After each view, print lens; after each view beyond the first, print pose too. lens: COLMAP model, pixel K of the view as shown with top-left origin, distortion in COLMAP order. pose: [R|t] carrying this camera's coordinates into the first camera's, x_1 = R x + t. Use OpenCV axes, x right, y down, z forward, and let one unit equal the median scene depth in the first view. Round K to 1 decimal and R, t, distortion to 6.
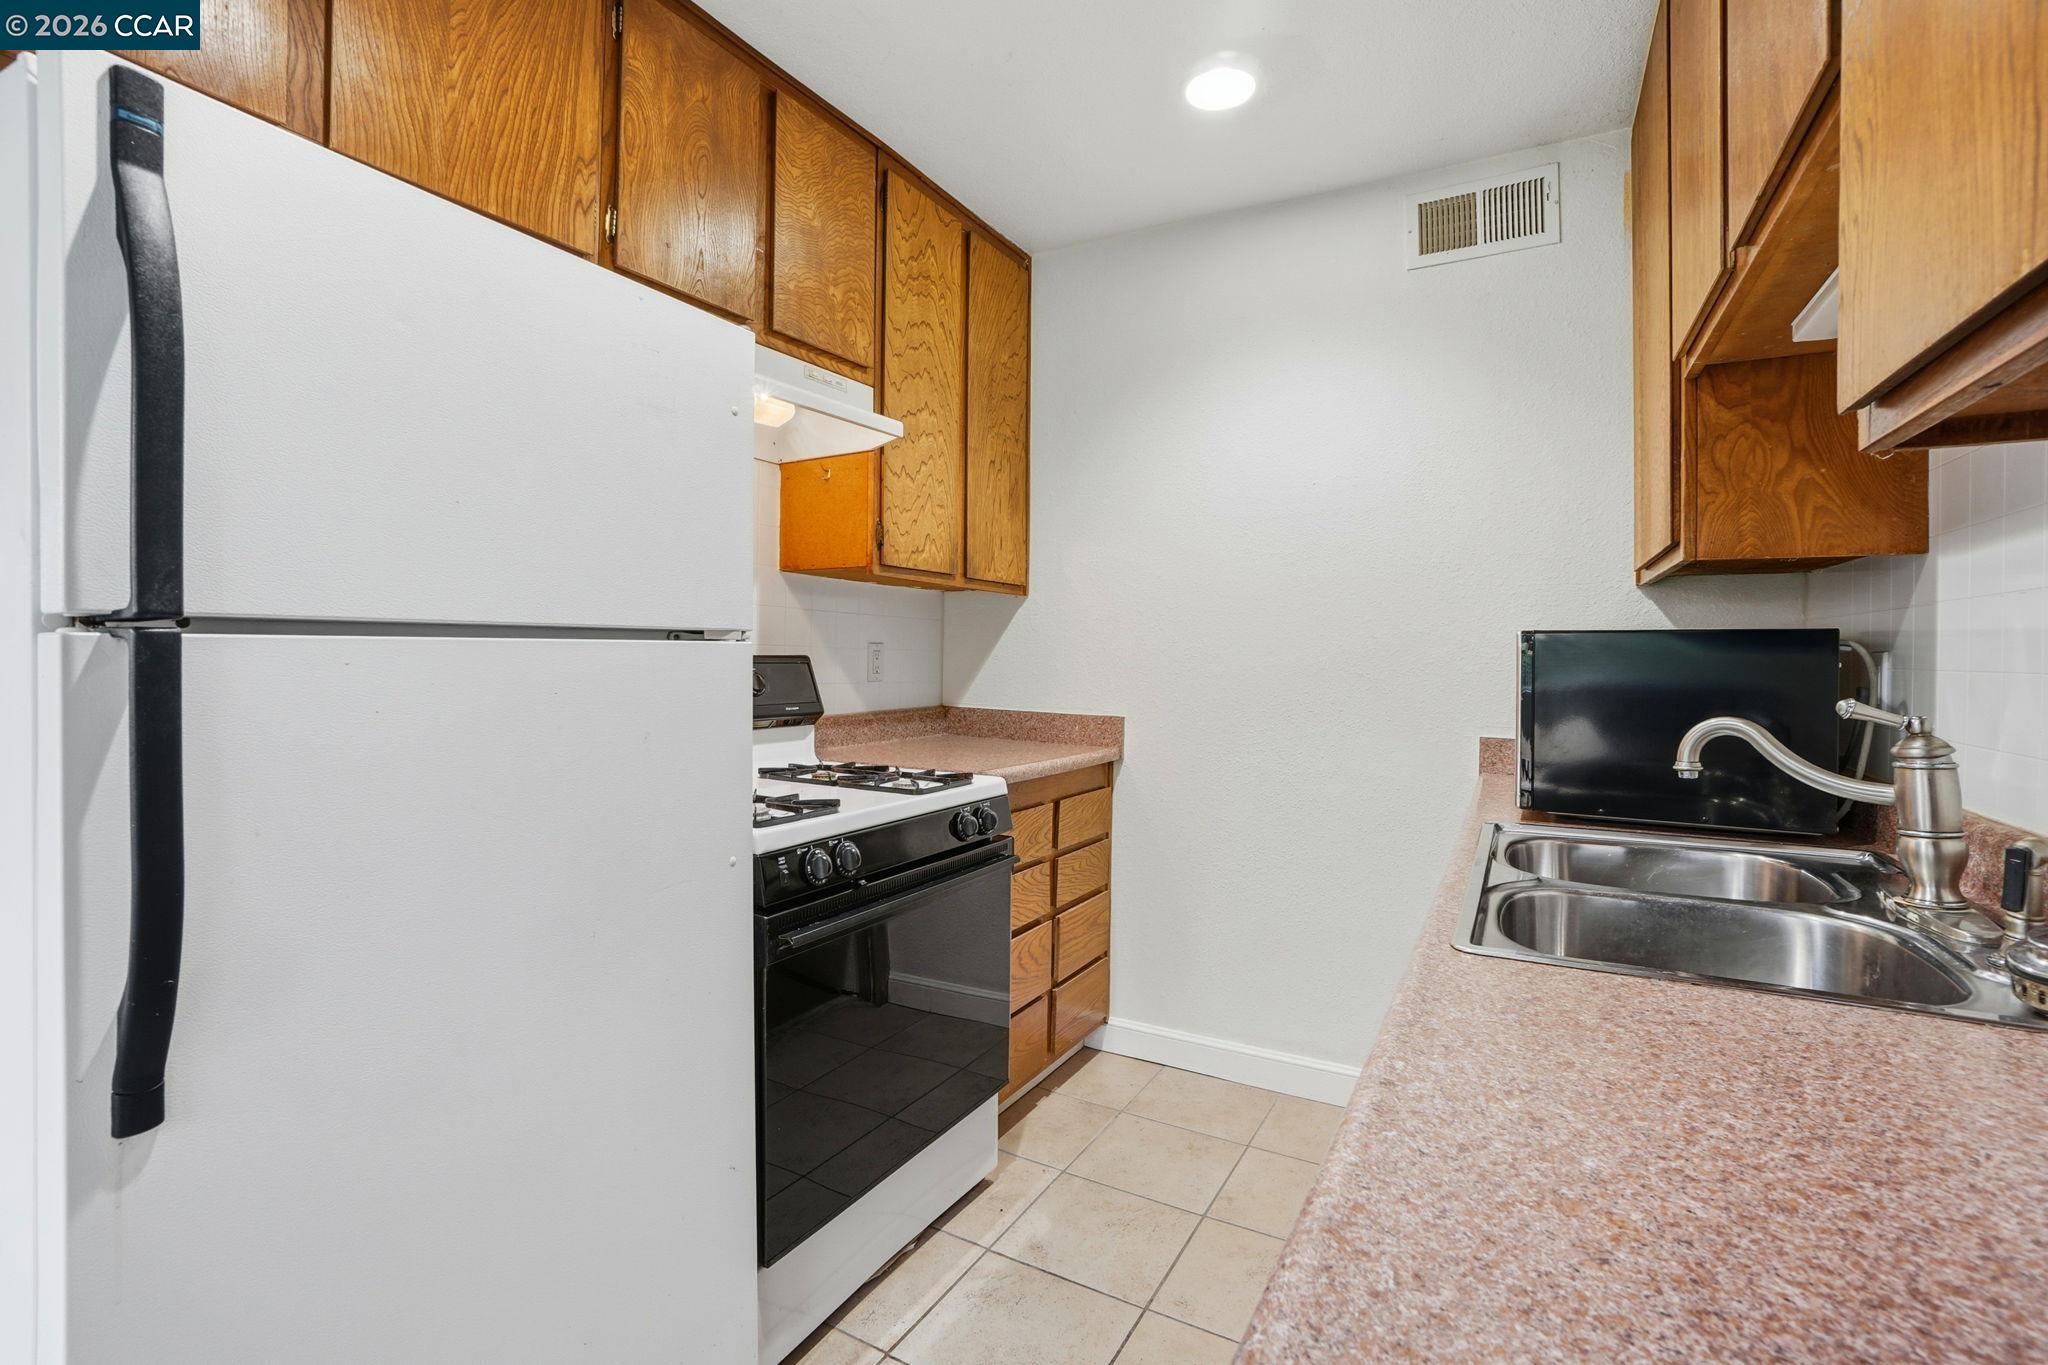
lens RADIAL K [[932.3, 0, 1017.4], [0, 932.3, 663.6], [0, 0, 1]] dist [-0.061879, 0.025414]
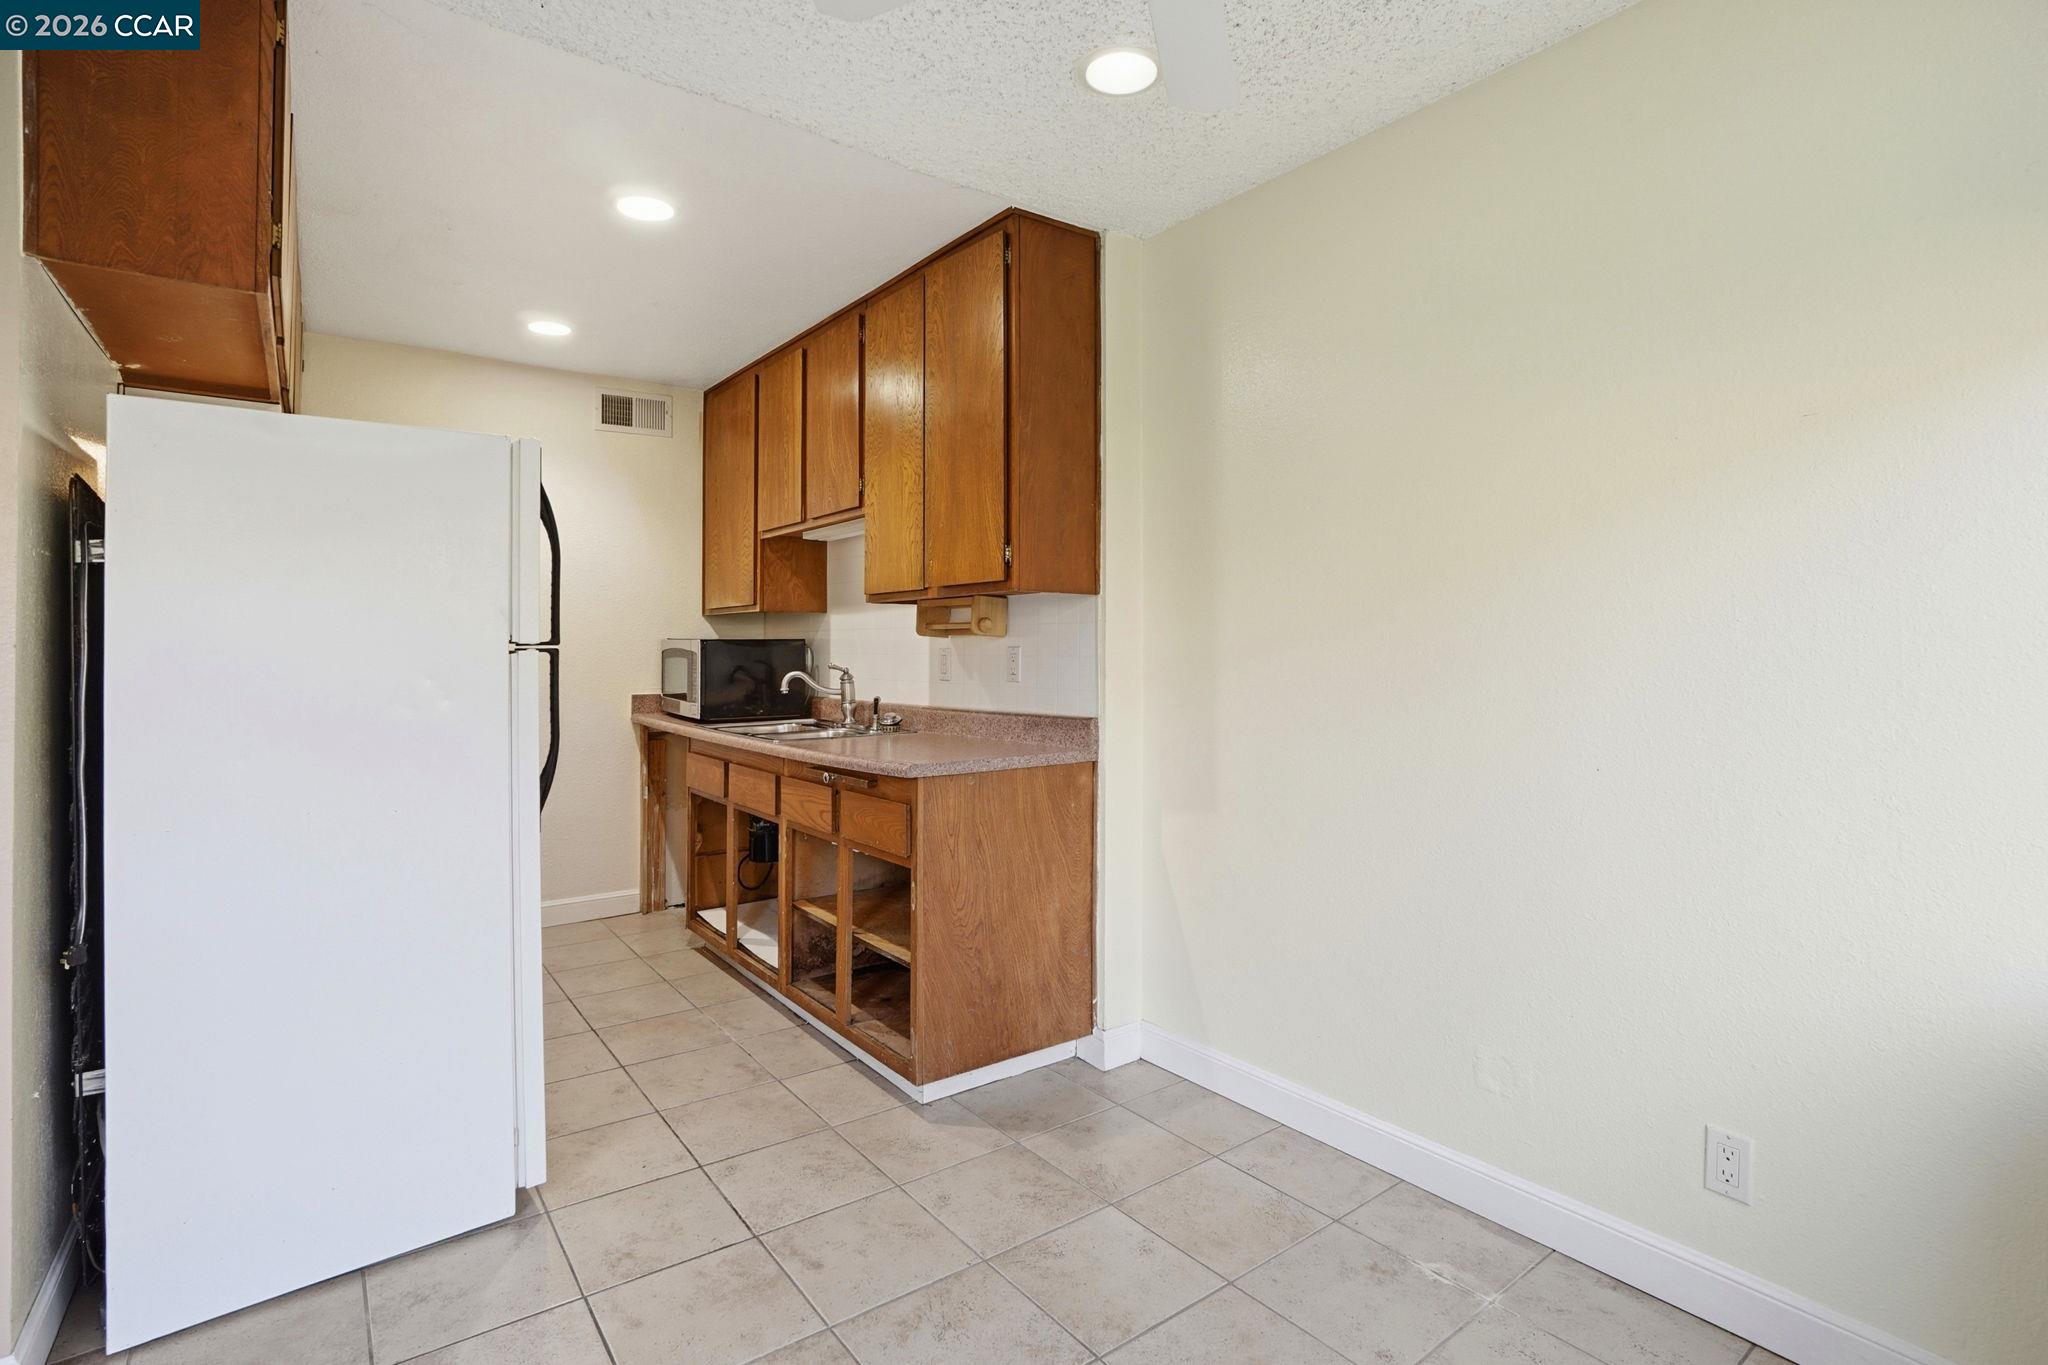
lens RADIAL K [[937.2, 0, 1018.6], [0, 937.2, 634.9], [0, 0, 1]] dist [-0.049291, 0.000443]
pose [[0.416750, 0.002595, 0.909017, -1.401733], [0.017788, 0.999781, -0.011009, -0.009853], [-0.908847, 0.020758, 0.416613, -0.770479]]
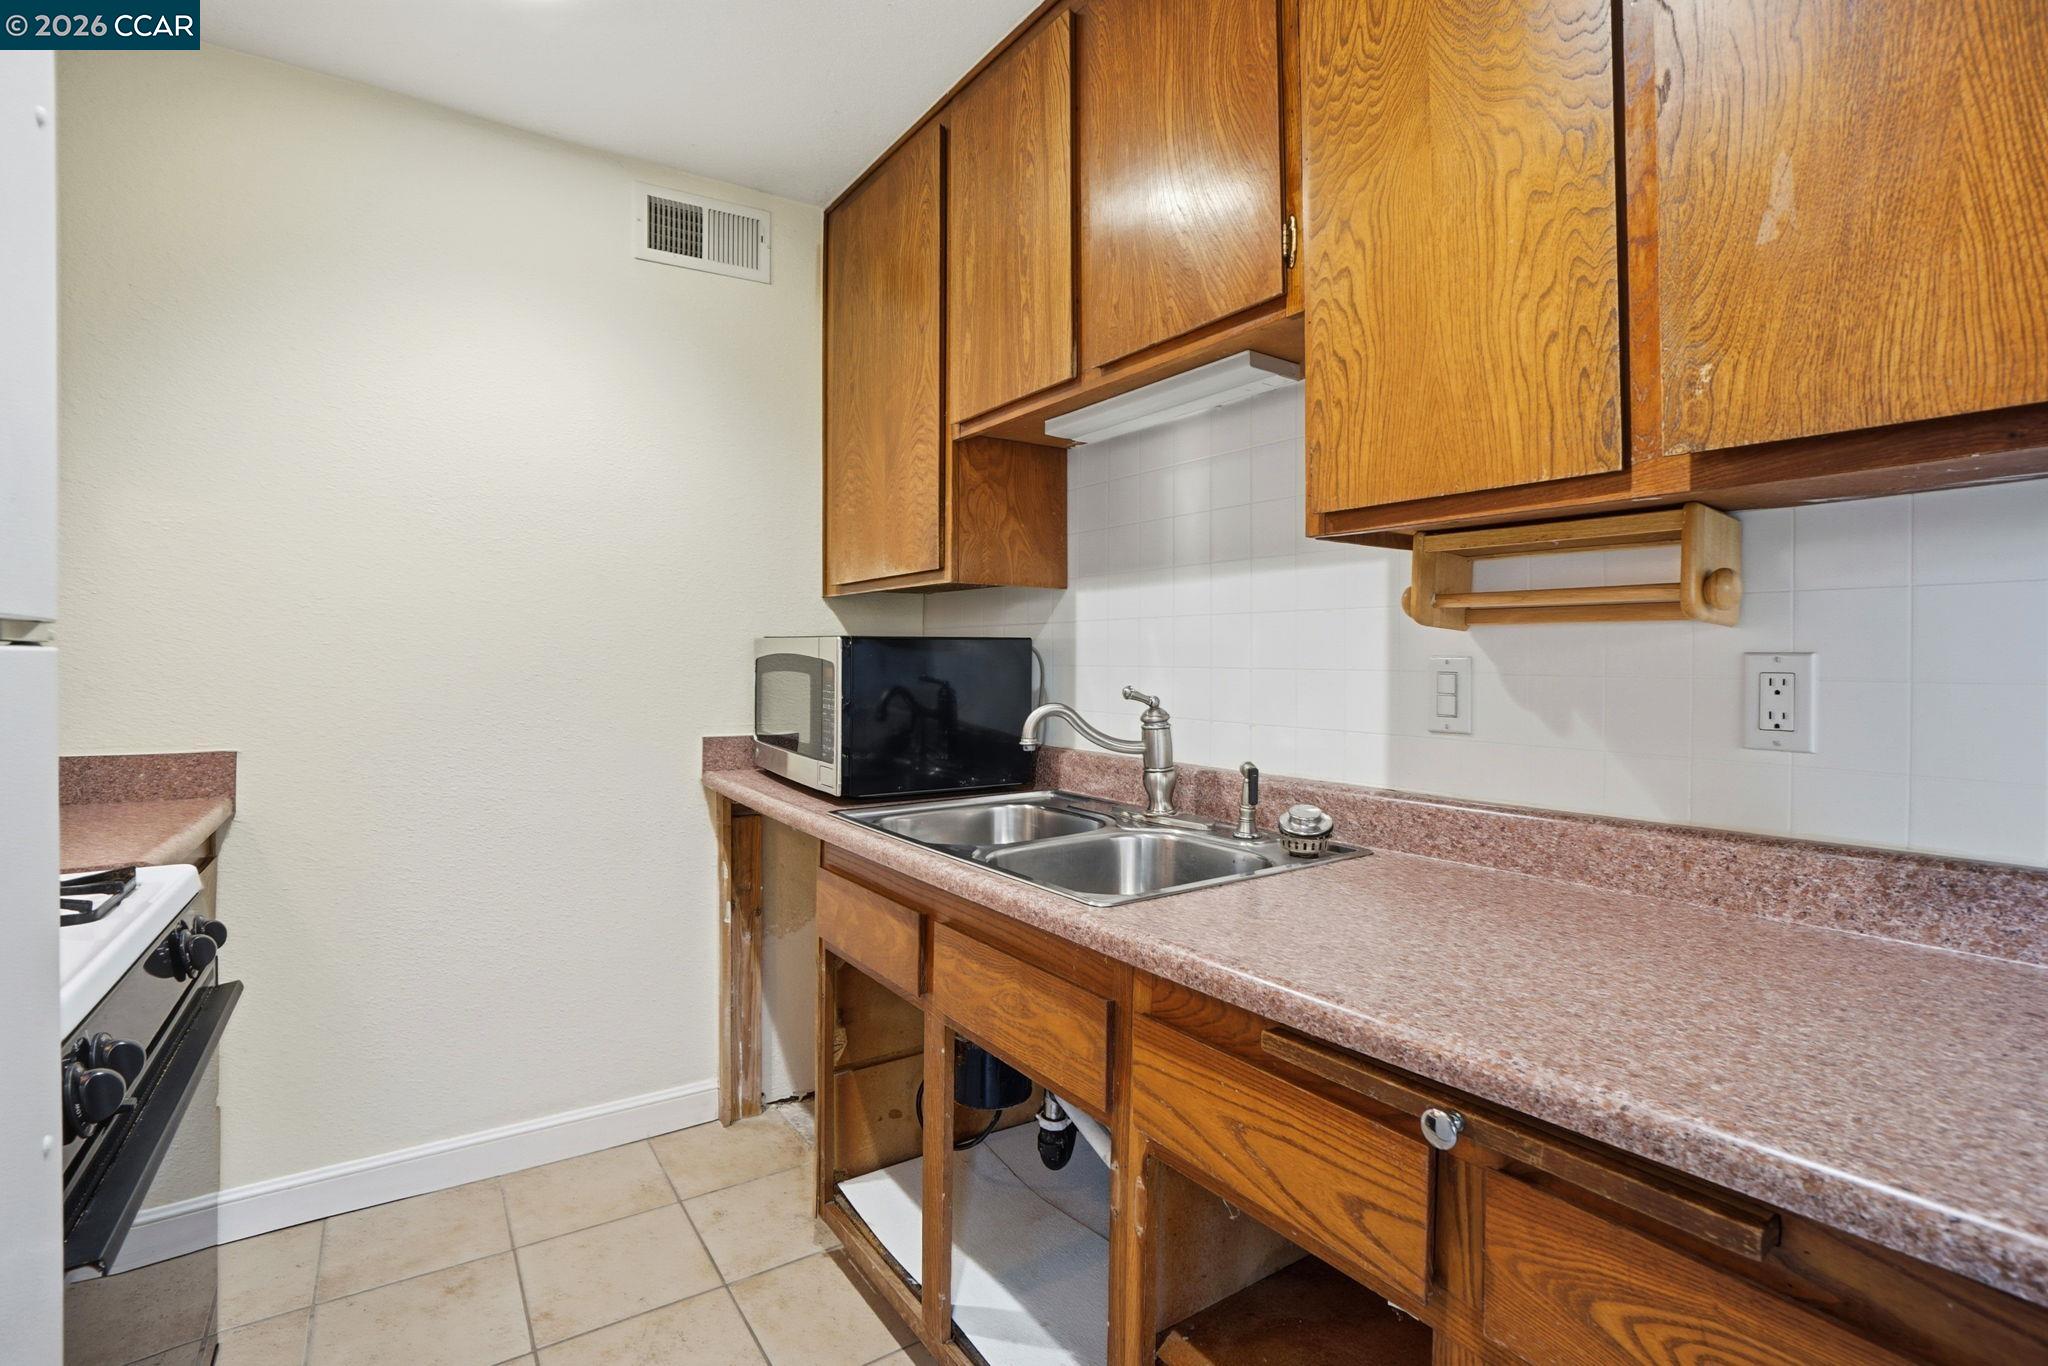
lens RADIAL K [[932.3, 0, 1017.4], [0, 932.3, 664.1], [0, 0, 1]] dist [-0.061879, 0.025414]
pose [[0.467903, -0.015015, 0.883652, -0.404772], [0.013726, 0.999859, 0.009721, -0.012451], [-0.883673, 0.007580, 0.468043, 0.330694]]
